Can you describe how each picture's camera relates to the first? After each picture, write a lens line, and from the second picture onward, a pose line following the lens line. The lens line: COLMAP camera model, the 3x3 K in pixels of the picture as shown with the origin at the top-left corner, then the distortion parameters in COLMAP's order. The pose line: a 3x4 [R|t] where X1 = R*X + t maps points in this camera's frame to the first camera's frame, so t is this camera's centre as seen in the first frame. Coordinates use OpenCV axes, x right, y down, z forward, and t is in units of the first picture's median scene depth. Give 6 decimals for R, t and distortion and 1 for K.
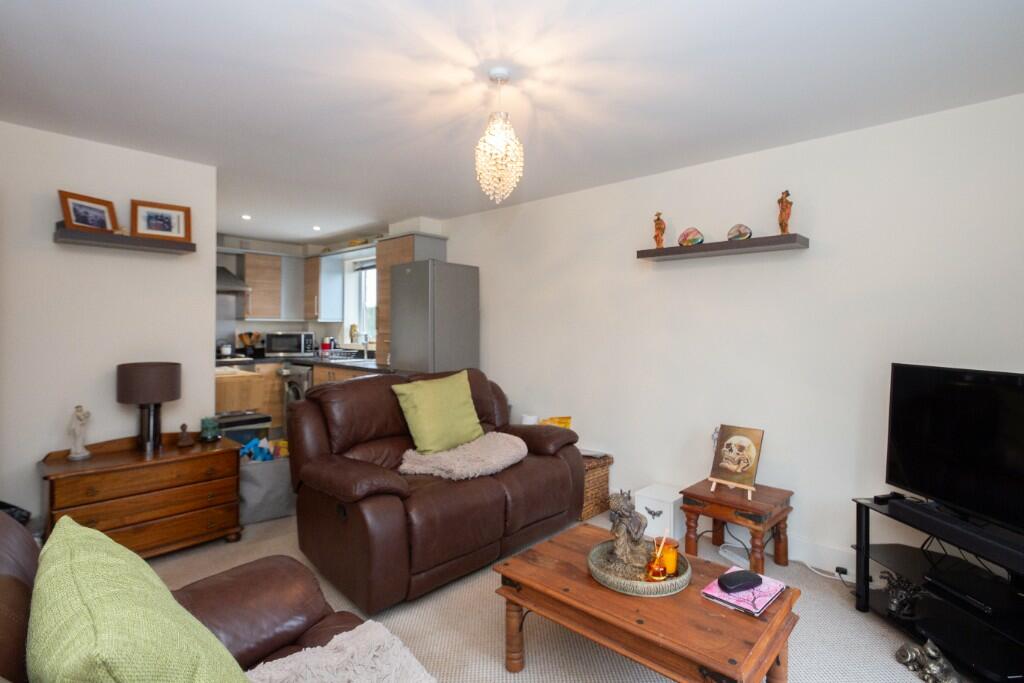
lens RADIAL K [[506.6, 0, 514.6], [0, 506.6, 330.7], [0, 0, 1]] dist [0.019340, -0.009035]
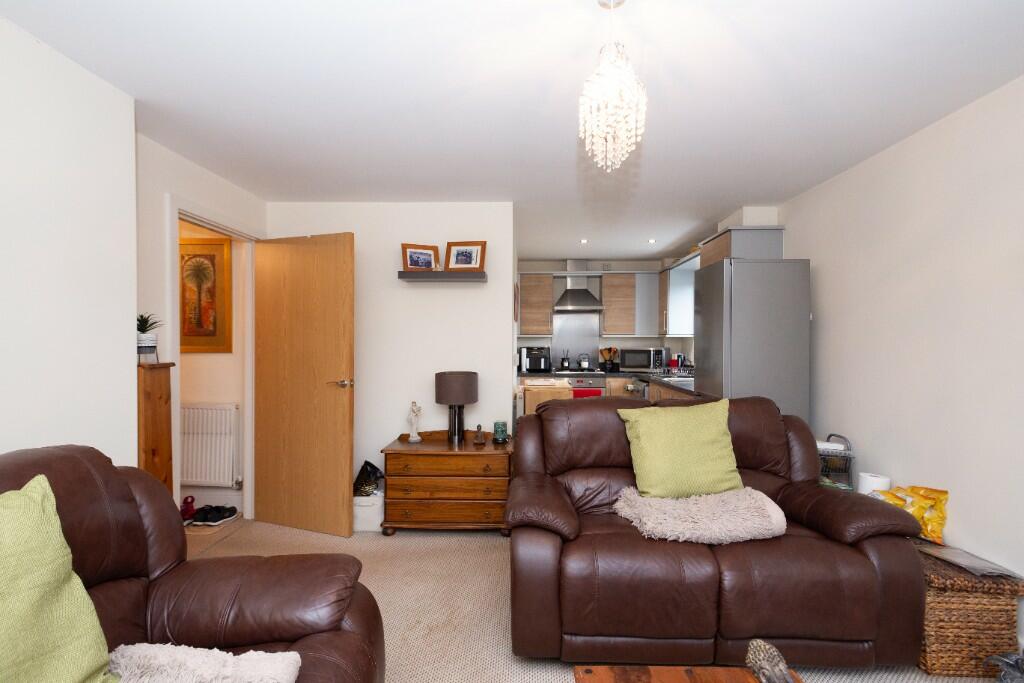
lens RADIAL K [[506.6, 0, 513.1], [0, 506.6, 345.8], [0, 0, 1]] dist [0.015157, -0.000864]
pose [[0.661734, 0.000059, -0.749739, 0.261781], [-0.001349, 0.999998, -0.001113, 0.000607], [0.749738, 0.001748, 0.661733, 0.255846]]
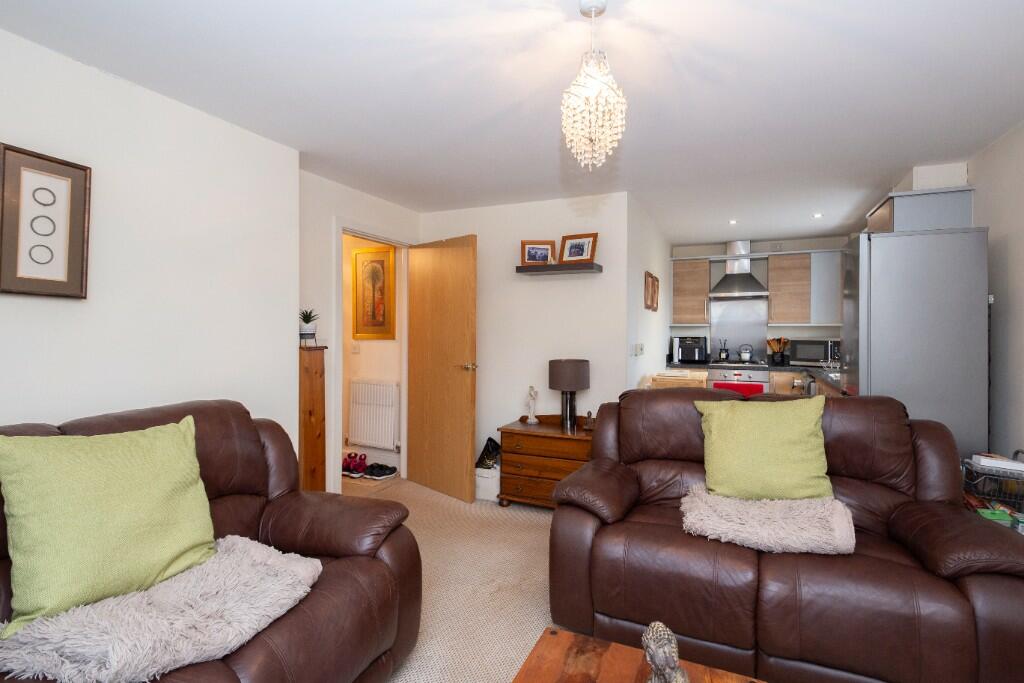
lens RADIAL K [[511.7, 0, 513.6], [0, 511.7, 329.2], [0, 0, 1]] dist [0.014694, -0.000950]
pose [[0.322605, -0.008850, -0.946492, 0.414139], [-0.006548, 0.999911, -0.011581, 0.001611], [0.946511, 0.009934, 0.322518, 0.394569]]
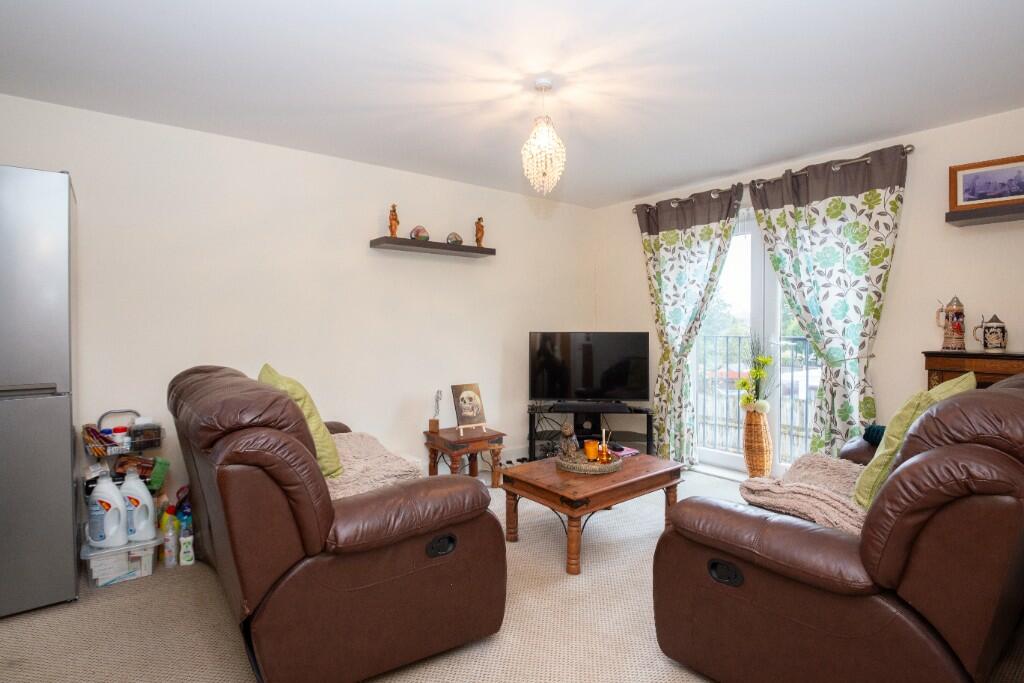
lens RADIAL K [[520.8, 0, 513.2], [0, 520.8, 328.6], [0, 0, 1]] dist [-0.000751, -0.000193]
pose [[0.161800, -0.007200, 0.986797, -0.751664], [0.008118, 0.999949, 0.005965, 0.028689], [-0.986790, 0.007046, 0.161850, 0.543574]]
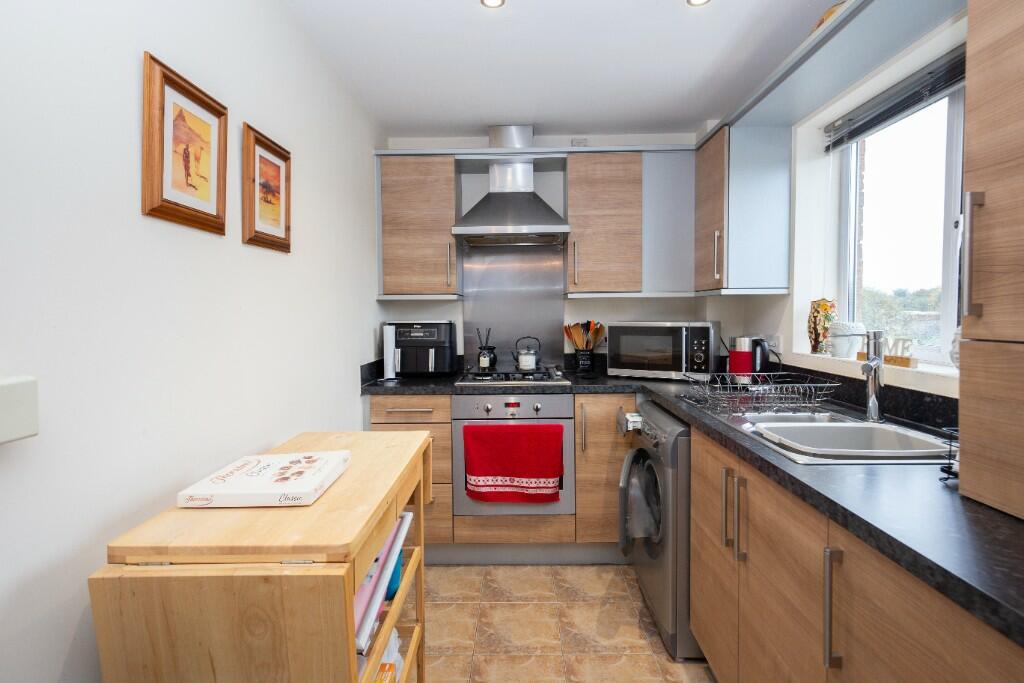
lens RADIAL K [[506.6, 0, 514.6], [0, 506.6, 330.7], [0, 0, 1]] dist [0.019340, -0.009035]
pose [[0.669499, 0.014120, -0.742679, -0.364928], [0.008696, 0.999602, 0.026844, -0.004743], [0.742762, -0.024431, 0.669110, 1.118723]]
